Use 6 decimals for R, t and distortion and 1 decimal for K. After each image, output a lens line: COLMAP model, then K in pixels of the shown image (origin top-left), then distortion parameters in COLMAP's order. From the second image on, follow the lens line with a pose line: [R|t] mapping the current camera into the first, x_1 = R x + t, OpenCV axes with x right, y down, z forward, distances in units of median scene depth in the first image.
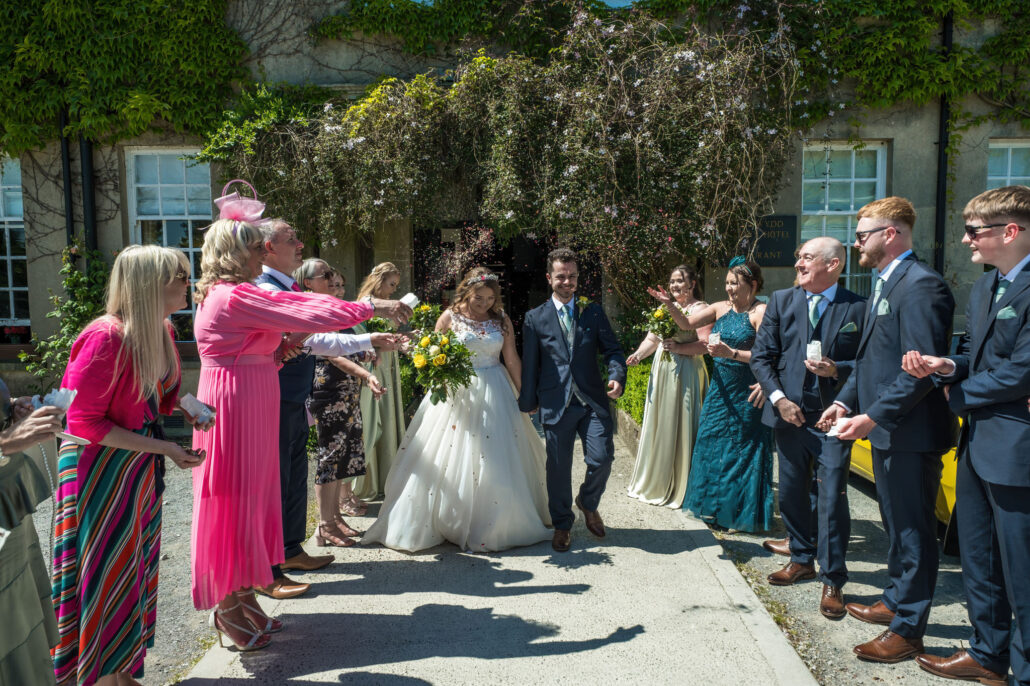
lens RADIAL K [[700.3, 0, 520.9], [0, 700.3, 338.9], [0, 0, 1]] dist [-0.002518, 0.000613]
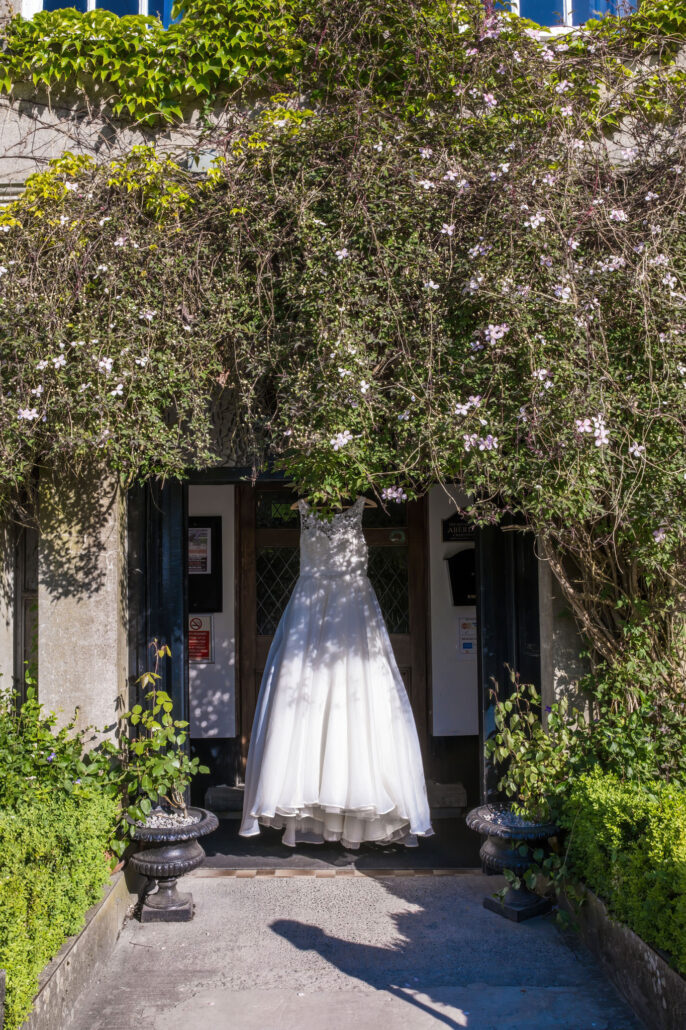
lens RADIAL K [[1040.1, 0, 343.0], [0, 1040.1, 515.0], [0, 0, 1]] dist [-0.155109, 0.230990]
pose [[0.999943, -0.004070, 0.009884, -0.020963], [0.005537, 0.988172, -0.153249, -0.036603], [-0.009143, 0.153295, 0.988138, 0.363324]]
